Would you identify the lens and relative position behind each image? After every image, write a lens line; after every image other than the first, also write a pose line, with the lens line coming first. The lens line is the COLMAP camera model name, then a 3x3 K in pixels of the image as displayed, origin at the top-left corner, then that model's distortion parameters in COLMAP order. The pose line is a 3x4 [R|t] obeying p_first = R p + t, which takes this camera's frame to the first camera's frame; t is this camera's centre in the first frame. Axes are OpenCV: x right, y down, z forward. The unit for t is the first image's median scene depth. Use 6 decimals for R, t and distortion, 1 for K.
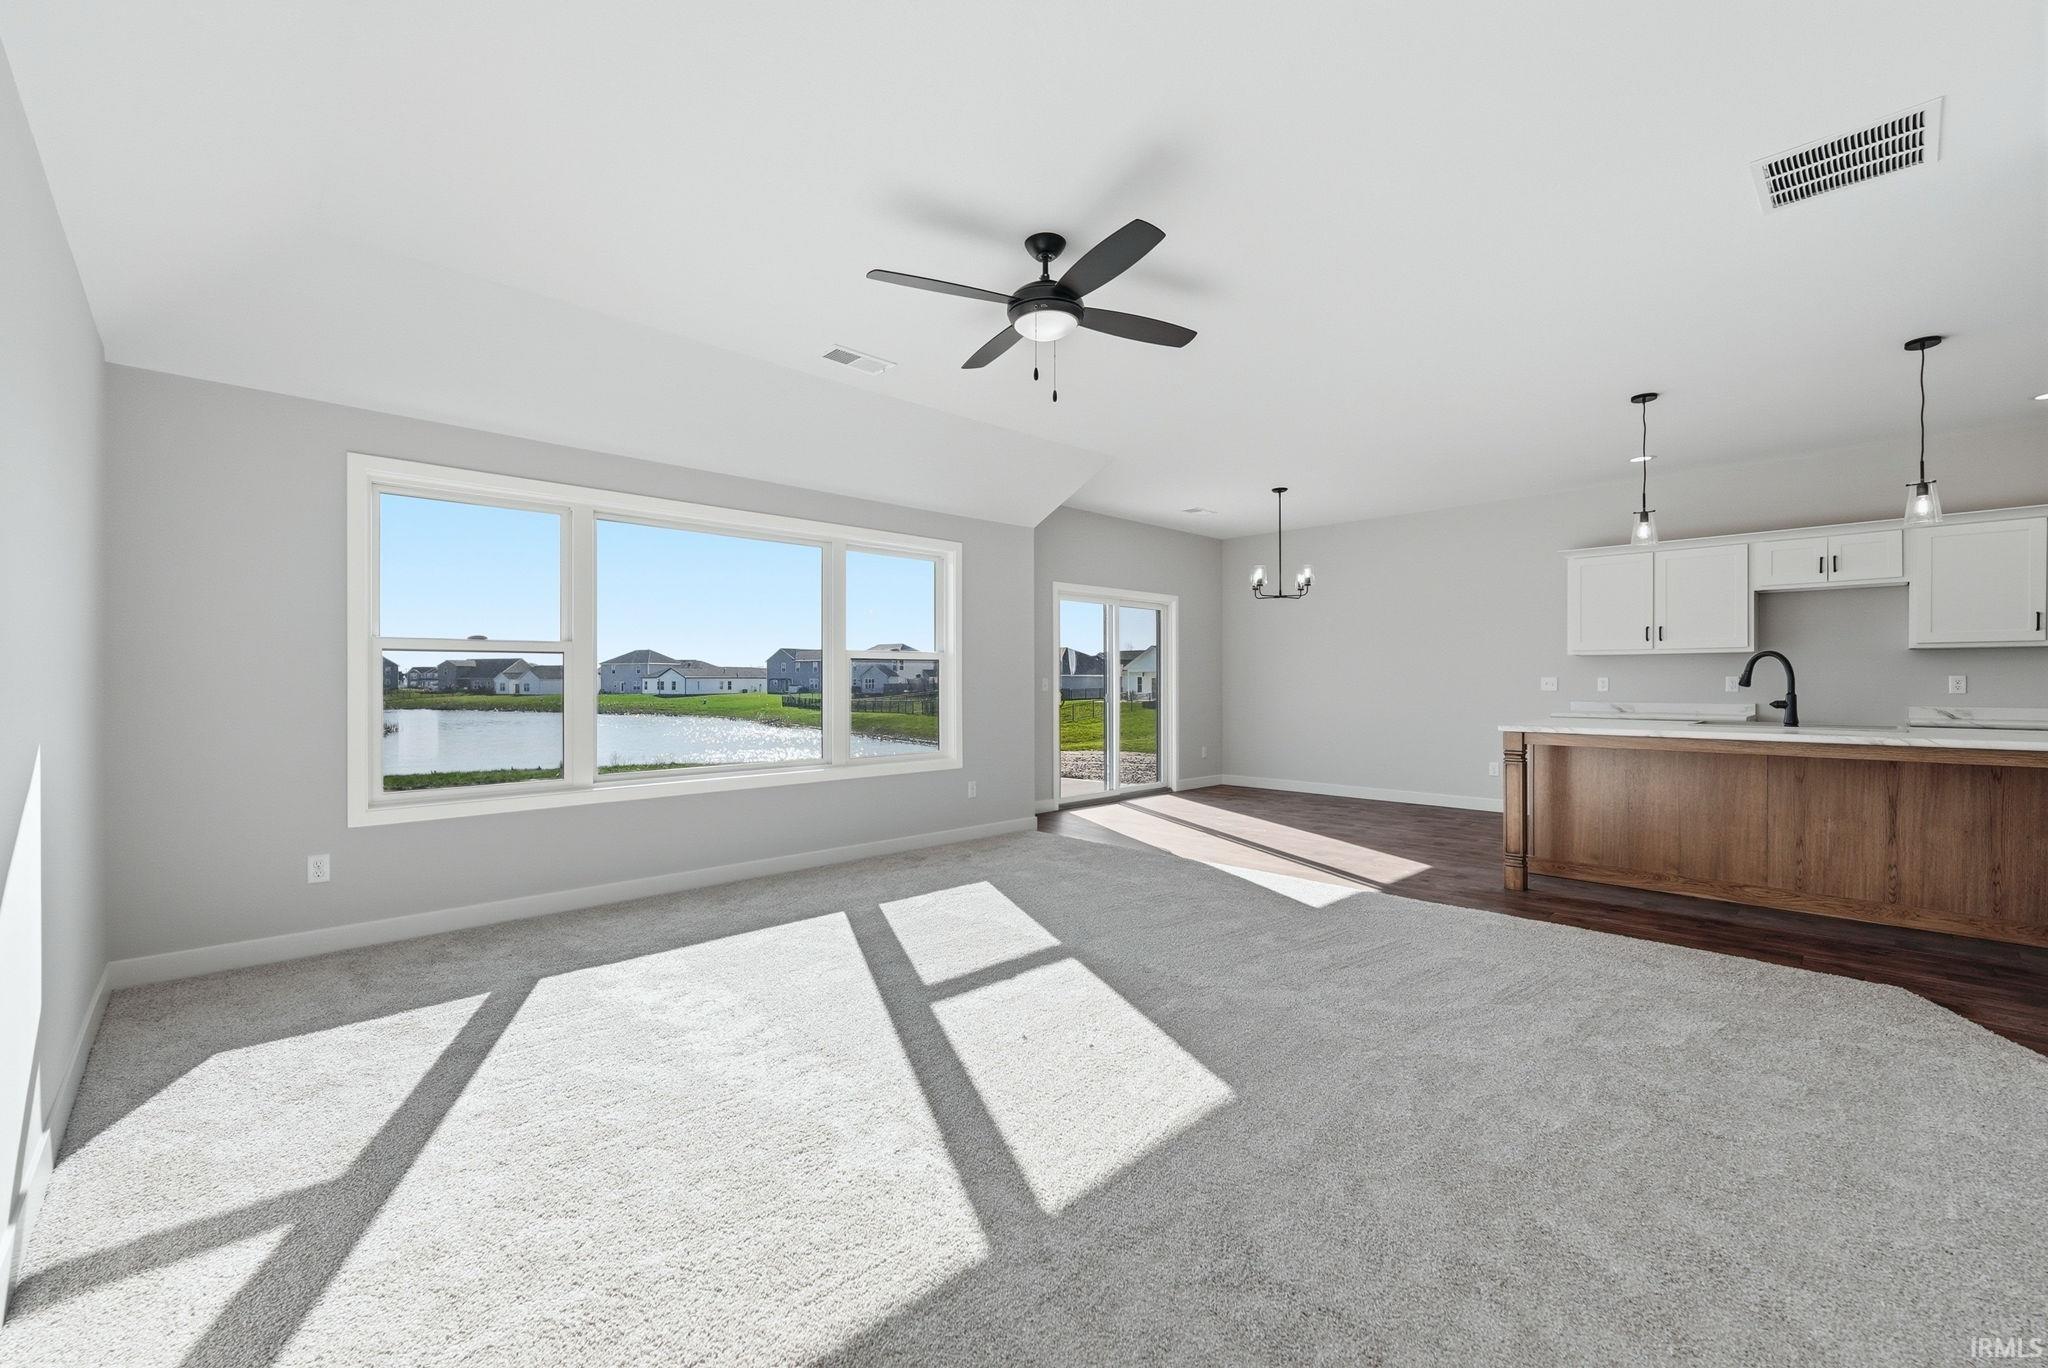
lens RADIAL K [[835.0, 0, 1021.9], [0, 835.0, 689.2], [0, 0, 1]] dist [-0.001929, -0.000253]
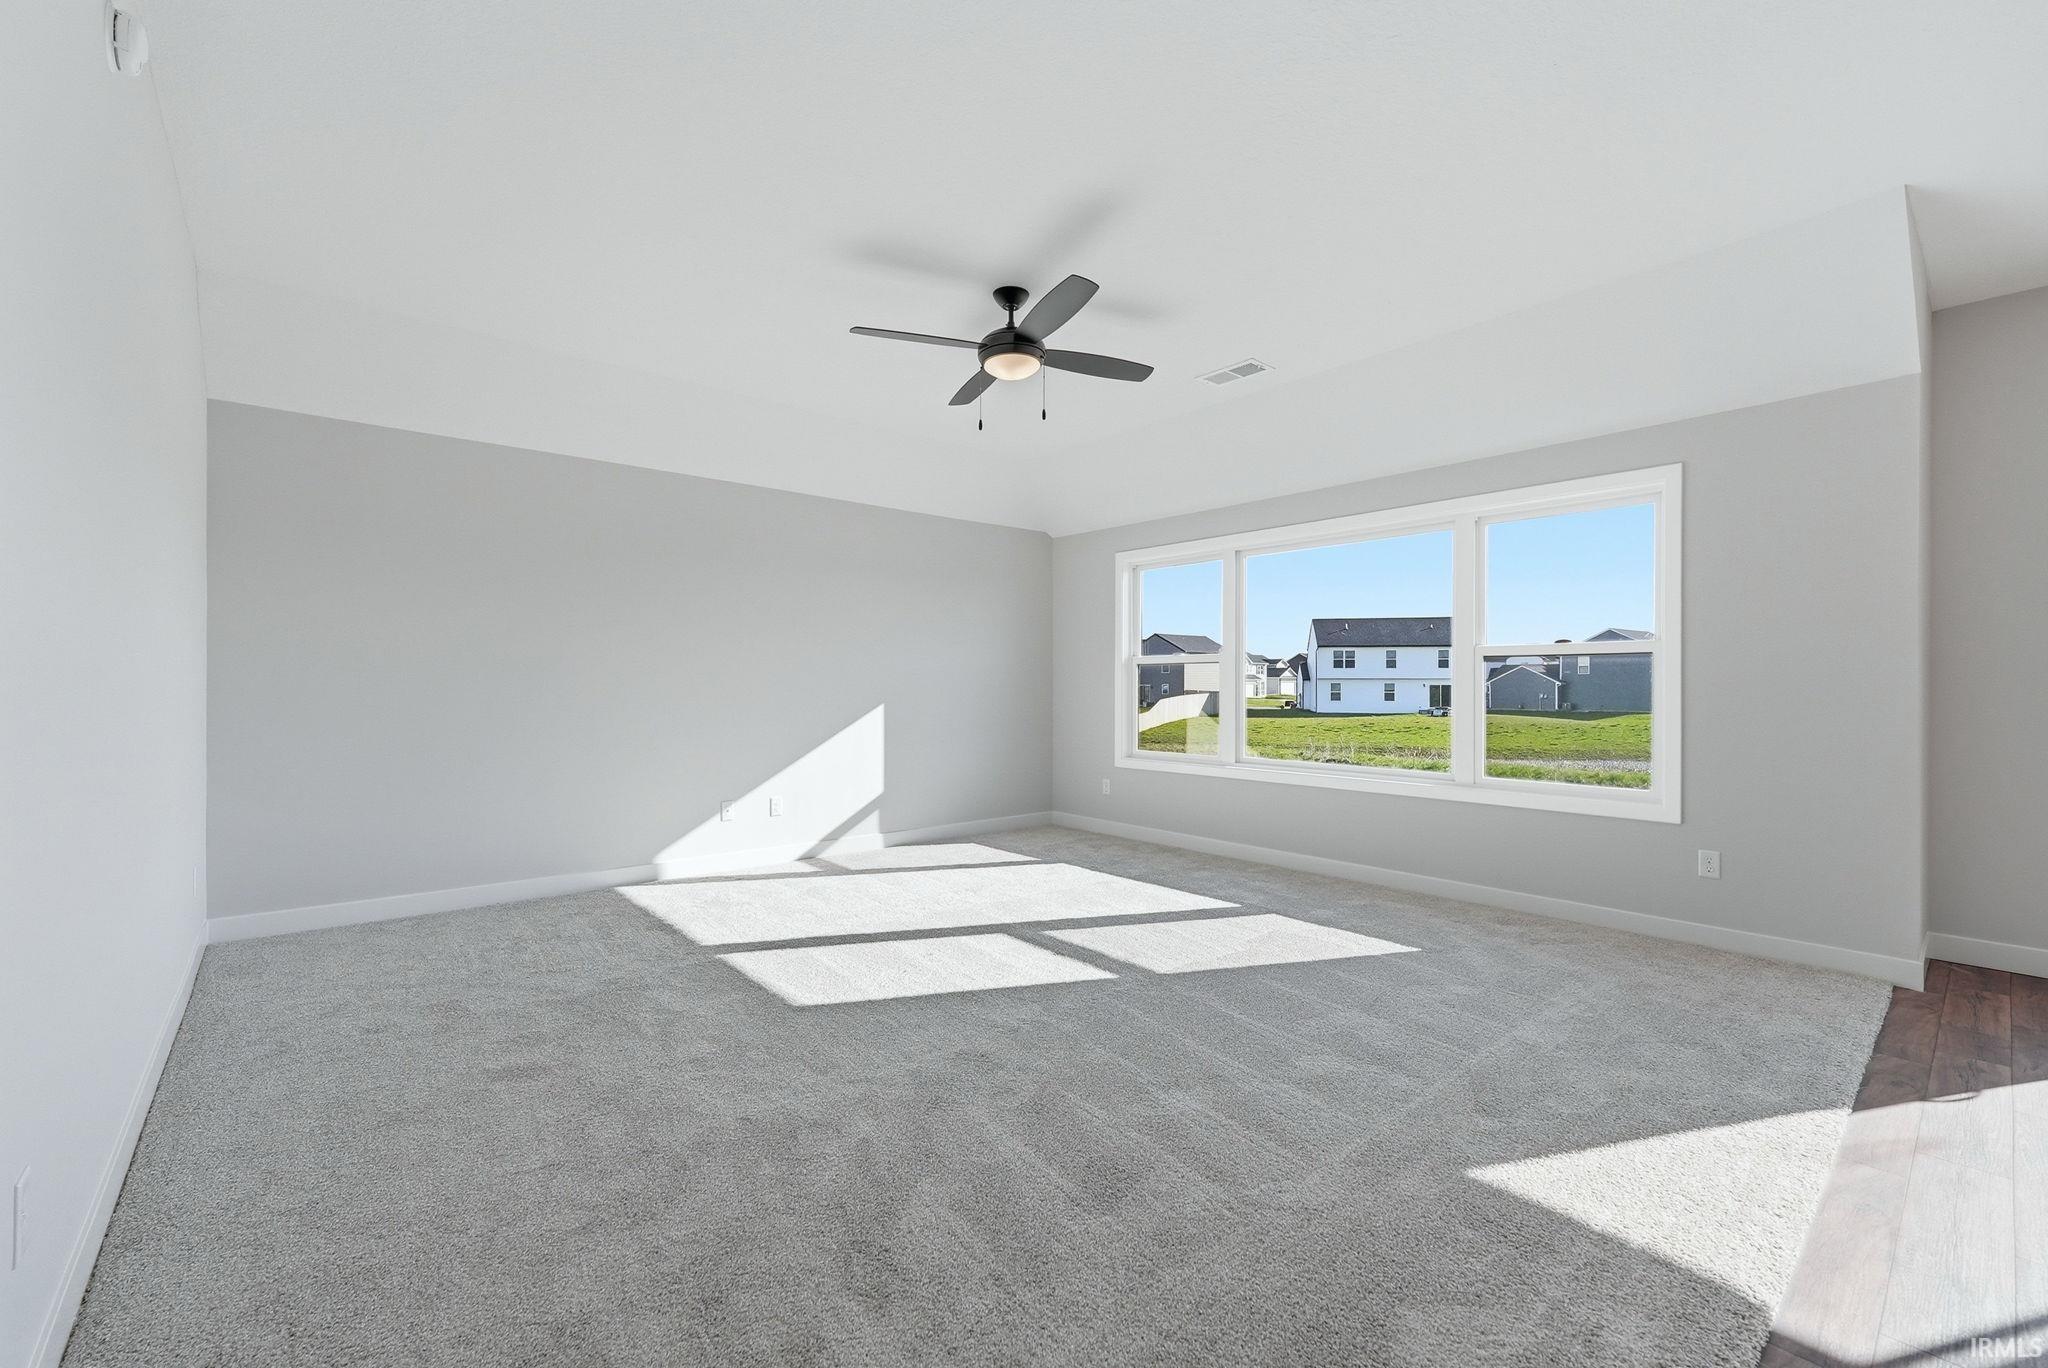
lens RADIAL K [[842.7, 0, 1026.5], [0, 842.7, 680.3], [0, 0, 1]] dist [0.021398, -0.000159]
pose [[-0.036648, -0.005940, -0.999311, 0.758943], [-0.011367, 0.999920, -0.005527, -0.005240], [0.999264, 0.011157, -0.036712, 0.698688]]
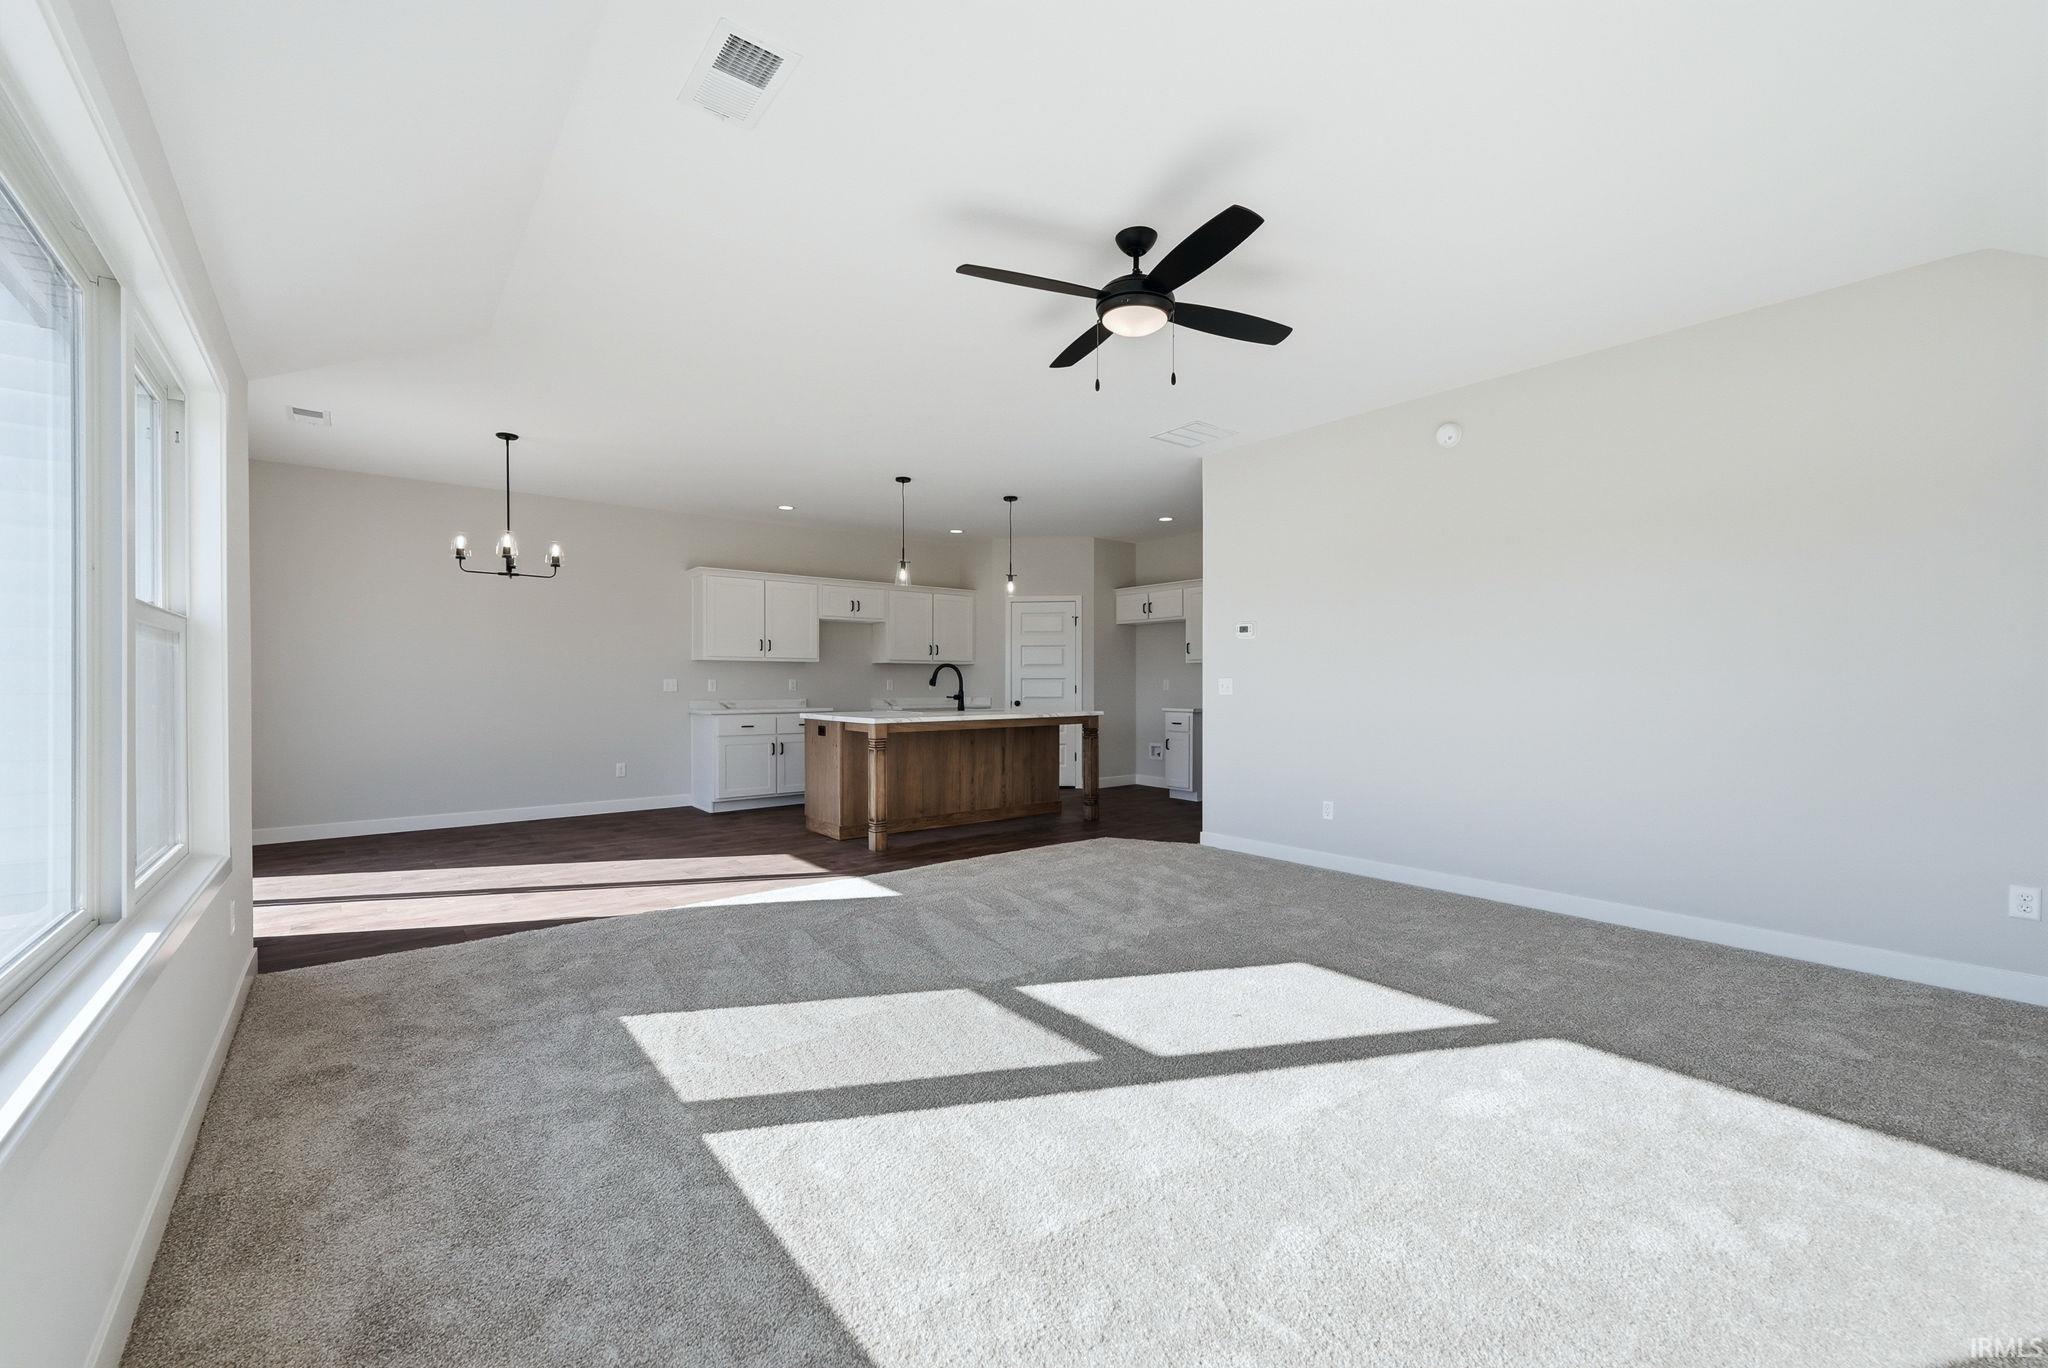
lens RADIAL K [[835.0, 0, 1021.9], [0, 835.0, 689.2], [0, 0, 1]] dist [-0.001929, -0.000253]
pose [[0.091879, -0.006387, 0.995750, -0.623593], [0.008713, 0.999946, 0.005610, -0.005068], [-0.995732, 0.008160, 0.091930, 0.675771]]
